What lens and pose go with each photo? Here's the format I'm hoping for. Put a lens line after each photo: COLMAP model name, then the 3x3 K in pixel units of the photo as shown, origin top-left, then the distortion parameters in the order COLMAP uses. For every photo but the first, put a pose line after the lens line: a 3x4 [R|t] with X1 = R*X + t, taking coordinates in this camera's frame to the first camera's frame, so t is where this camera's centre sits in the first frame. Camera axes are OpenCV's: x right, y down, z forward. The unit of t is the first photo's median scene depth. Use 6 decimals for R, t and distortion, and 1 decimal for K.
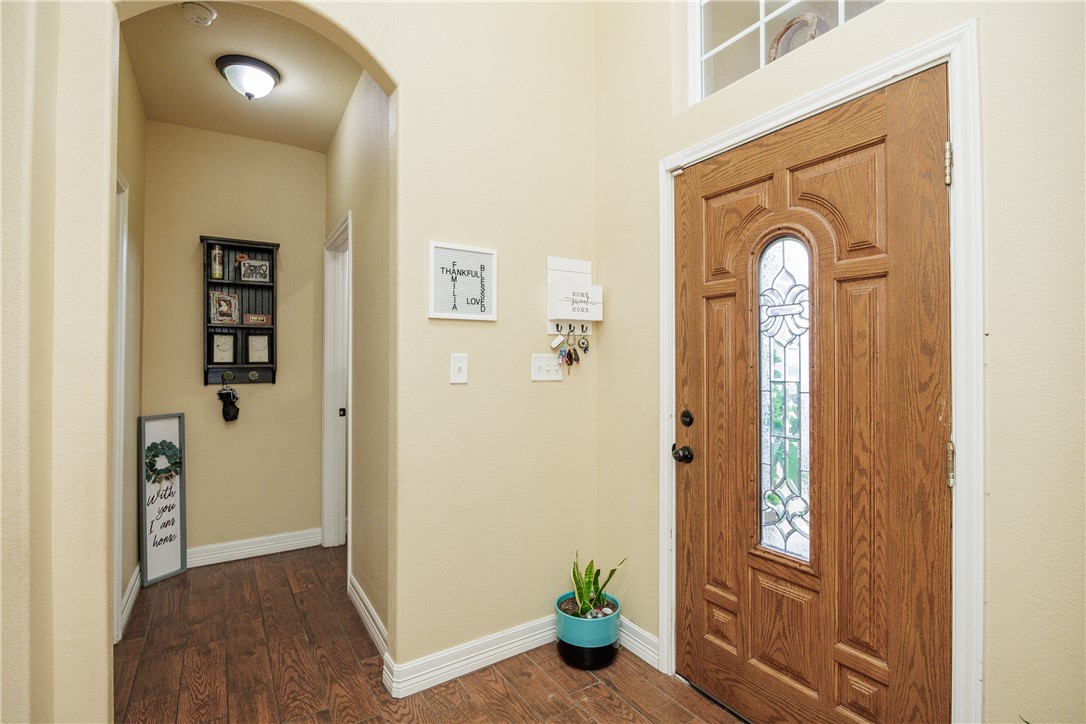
lens RADIAL K [[520.0, 0, 541.0], [0, 520.0, 363.0], [0, 0, 1]] dist [-0.009235, 0.000334]
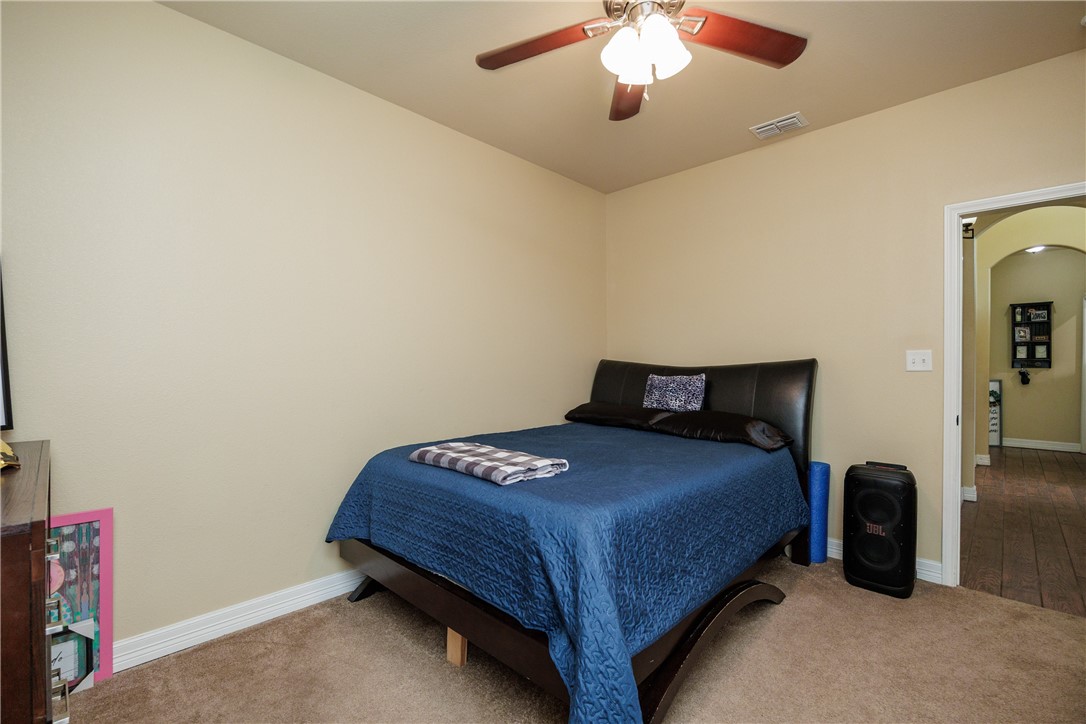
lens RADIAL K [[478.5, 0, 543.9], [0, 478.5, 359.6], [0, 0, 1]] dist [-0.014850, 0.000702]
pose [[0.234305, -0.001718, -0.972162, 0.877989], [-0.006657, 0.999972, -0.003372, 0.025376], [0.972140, 0.007262, 0.234287, -1.472955]]
